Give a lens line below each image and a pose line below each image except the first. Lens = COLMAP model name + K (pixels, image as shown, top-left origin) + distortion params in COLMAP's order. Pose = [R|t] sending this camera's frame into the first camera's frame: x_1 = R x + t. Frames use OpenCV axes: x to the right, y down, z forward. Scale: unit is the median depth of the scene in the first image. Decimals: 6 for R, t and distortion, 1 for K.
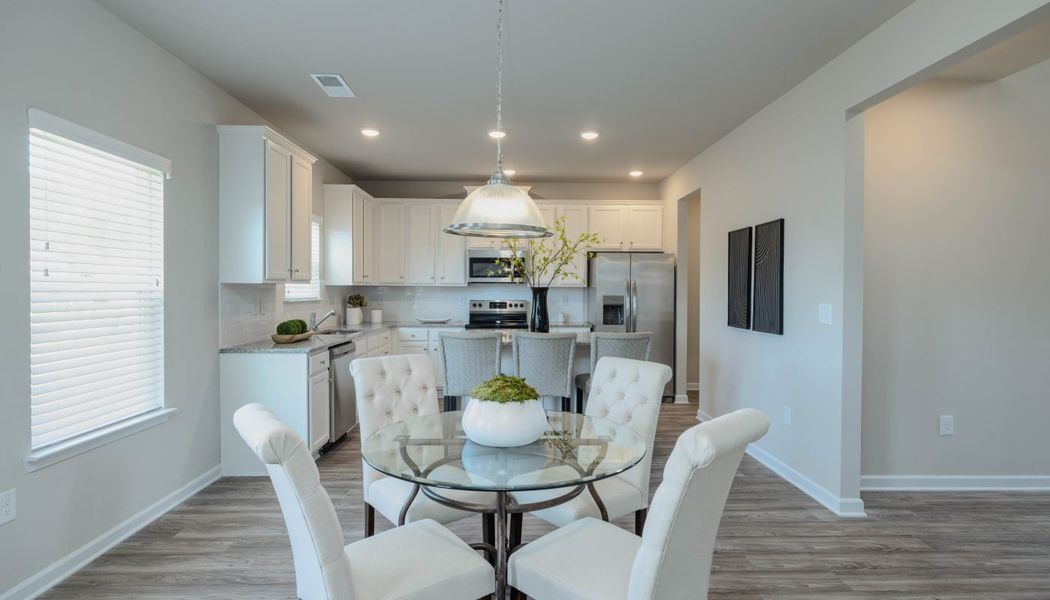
lens RADIAL K [[541.4, 0, 526.0], [0, 541.4, 292.9], [0, 0, 1]] dist [0.001056, 0.000361]
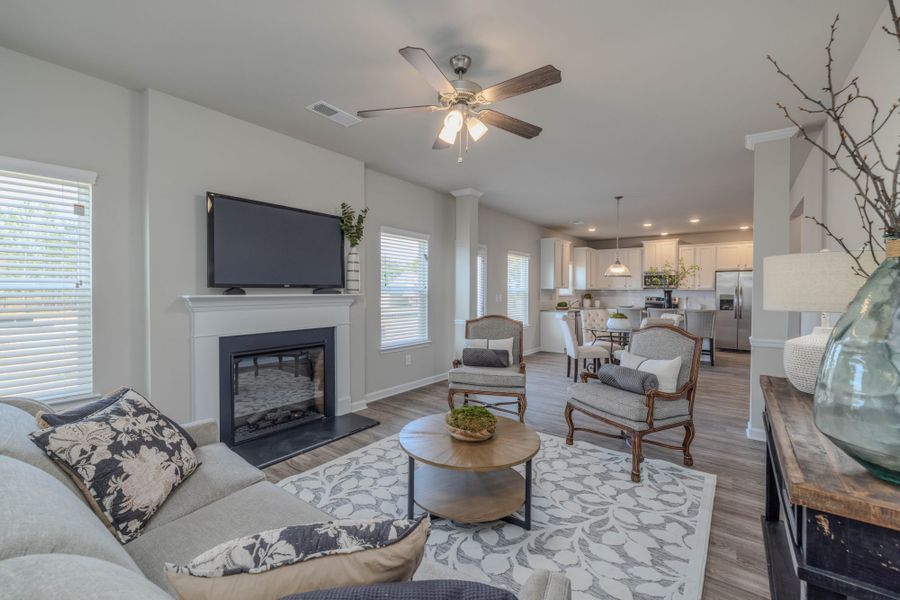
lens RADIAL K [[385.2, 0, 450.4], [0, 385.2, 294.3], [0, 0, 1]] dist [0.020009, 0.000021]
pose [[0.782704, 0.007851, -0.622345, 0.250004], [-0.007444, 0.999967, 0.003253, 0.005892], [0.622350, 0.002087, 0.782736, -0.644769]]
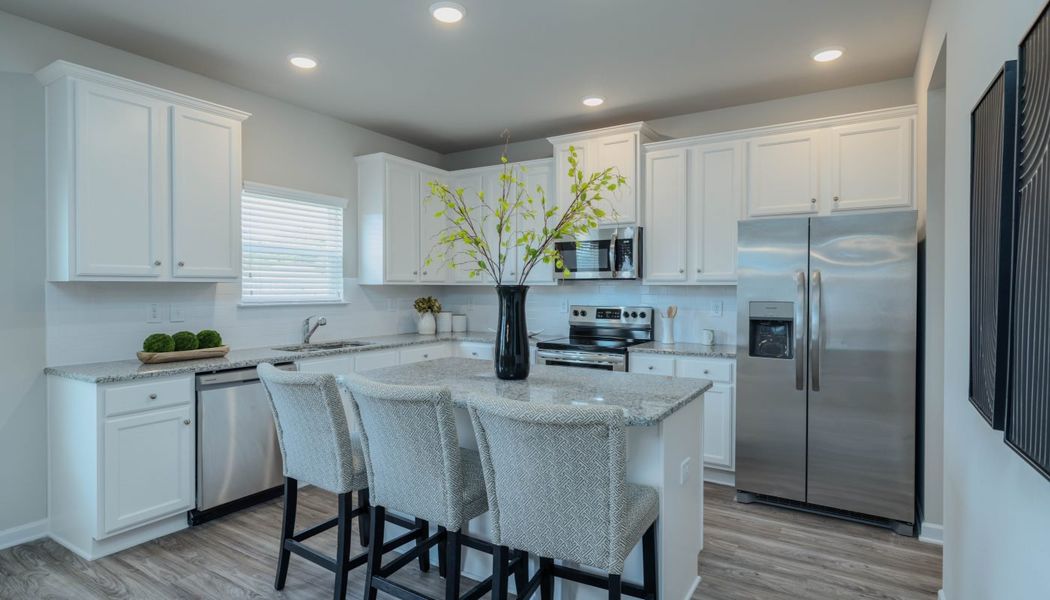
lens RADIAL K [[541.4, 0, 526.0], [0, 541.4, 292.9], [0, 0, 1]] dist [0.001056, 0.000361]
pose [[0.835170, 0.001323, -0.549990, 0.249730], [-0.001984, 0.999998, -0.000607, -0.002152], [0.549988, 0.001598, 0.835171, 0.440177]]
